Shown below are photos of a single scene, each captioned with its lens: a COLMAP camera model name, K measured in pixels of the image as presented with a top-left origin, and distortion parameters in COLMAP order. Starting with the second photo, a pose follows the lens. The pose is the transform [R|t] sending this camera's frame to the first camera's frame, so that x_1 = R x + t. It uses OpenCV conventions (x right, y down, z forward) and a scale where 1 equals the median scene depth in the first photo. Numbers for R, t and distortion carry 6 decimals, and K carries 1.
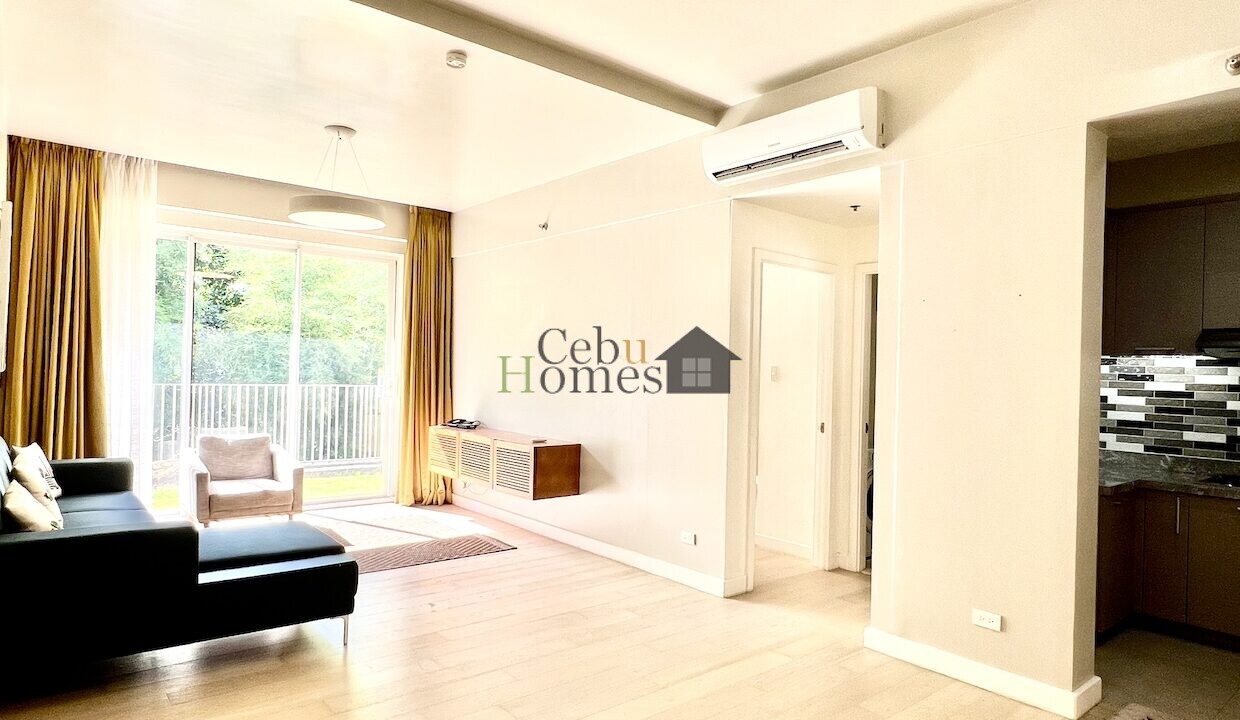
lens RADIAL K [[720.4, 0, 618.6], [0, 720.4, 362.2], [0, 0, 1]] dist [-0.029143, -0.000831]
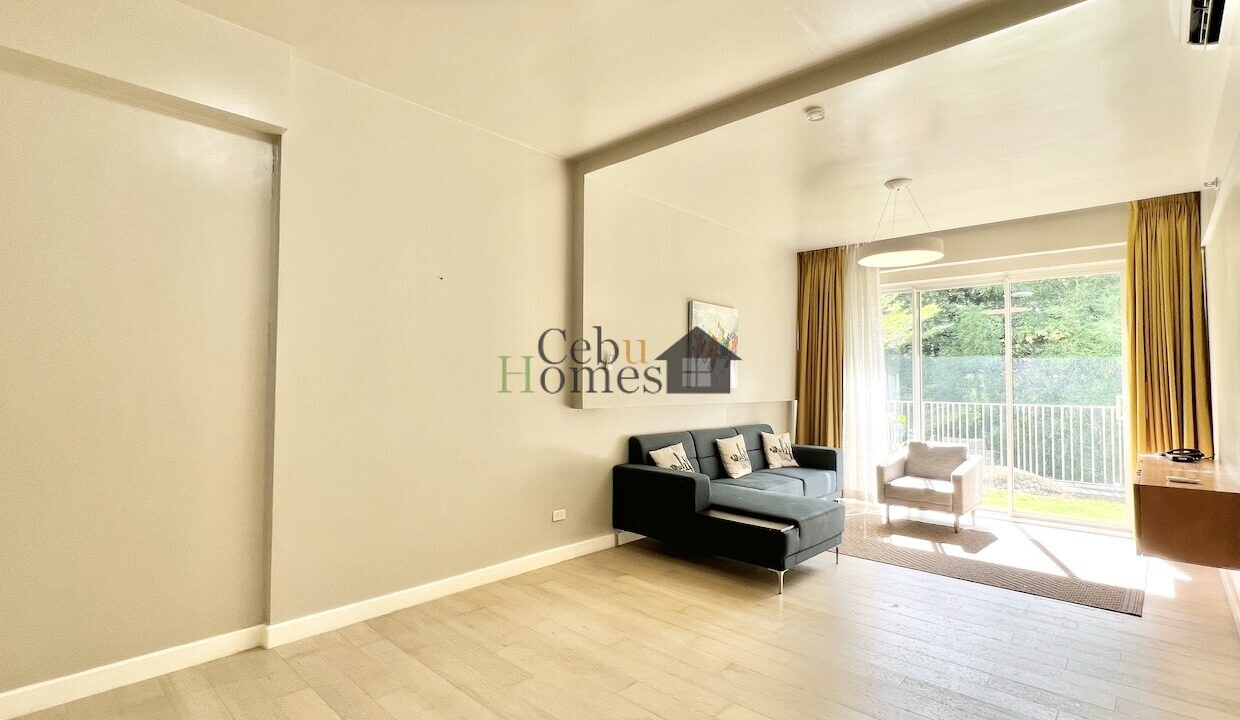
lens RADIAL K [[573.6, 0, 619.5], [0, 573.6, 359.0], [0, 0, 1]] dist [-0.005121, -0.000168]
pose [[0.114607, -0.064746, -0.991299, 0.438483], [0.003364, 0.997893, -0.064787, 0.024187], [0.993405, 0.004091, 0.114583, 0.399427]]
